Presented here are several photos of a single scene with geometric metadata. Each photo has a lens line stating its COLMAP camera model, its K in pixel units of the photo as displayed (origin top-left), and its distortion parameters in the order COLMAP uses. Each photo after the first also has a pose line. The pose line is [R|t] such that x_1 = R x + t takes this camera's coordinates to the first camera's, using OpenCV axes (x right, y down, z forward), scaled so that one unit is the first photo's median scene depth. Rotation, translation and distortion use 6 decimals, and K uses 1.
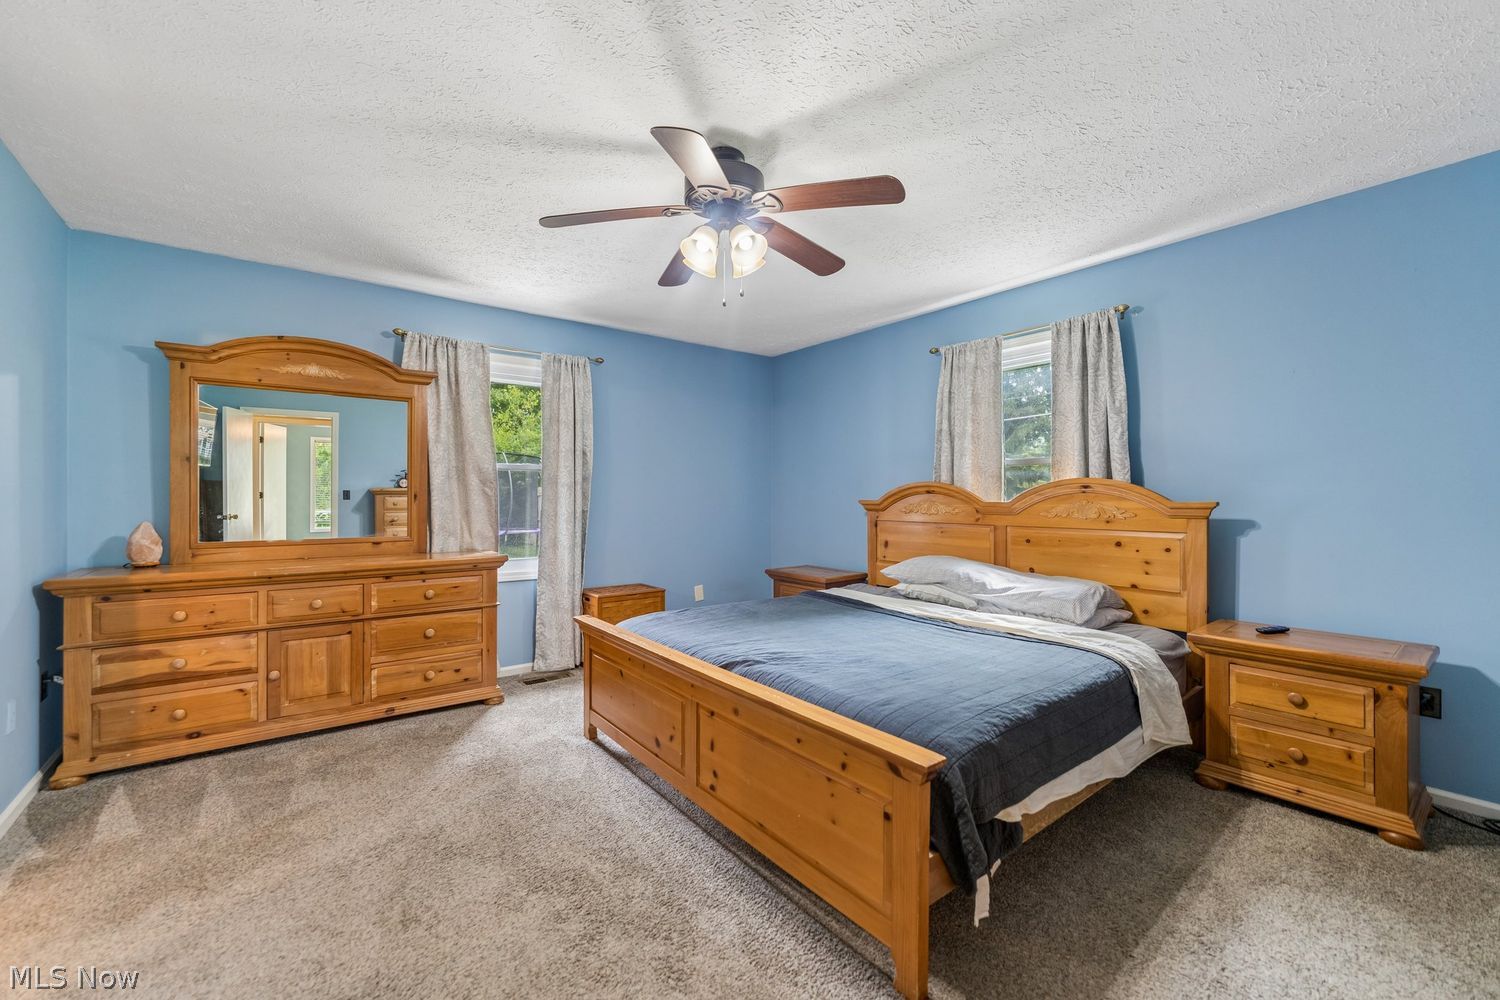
lens RADIAL K [[601.0, 0, 749.3], [0, 601.0, 499.1], [0, 0, 1]] dist [0.000114, -0.000157]
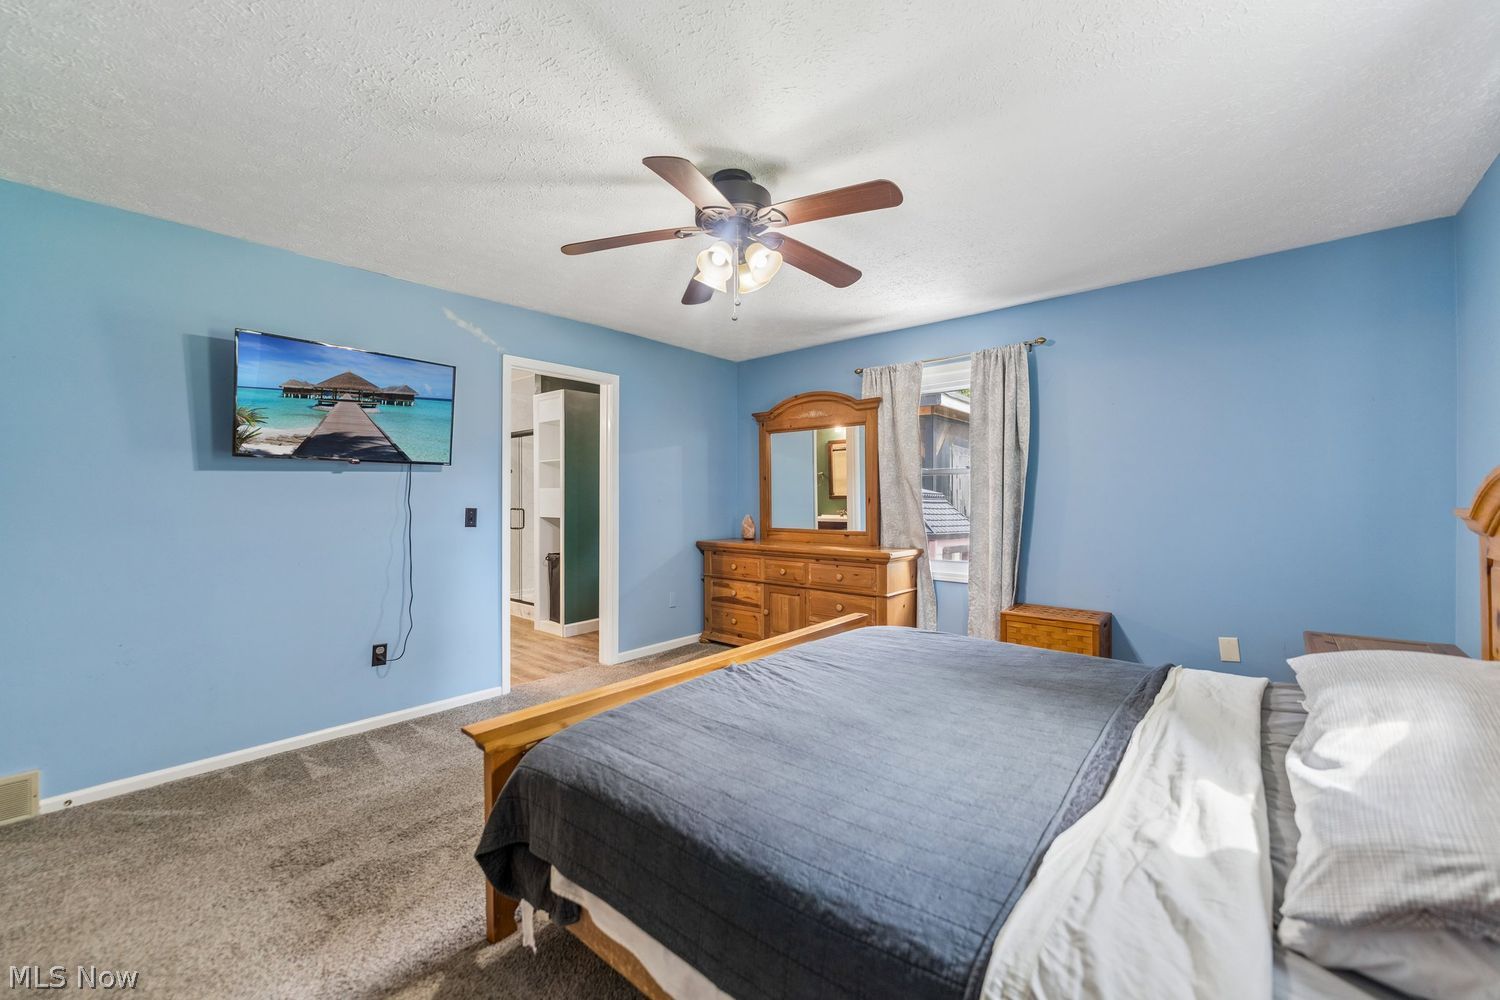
lens RADIAL K [[601.0, 0, 746.3], [0, 601.0, 500.9], [0, 0, 1]] dist [0.000114, -0.000157]
pose [[0.192096, 0.003362, -0.981370, 0.776884], [0.003099, 0.999987, 0.004032, -0.010281], [0.981371, -0.003815, 0.192083, 0.644883]]
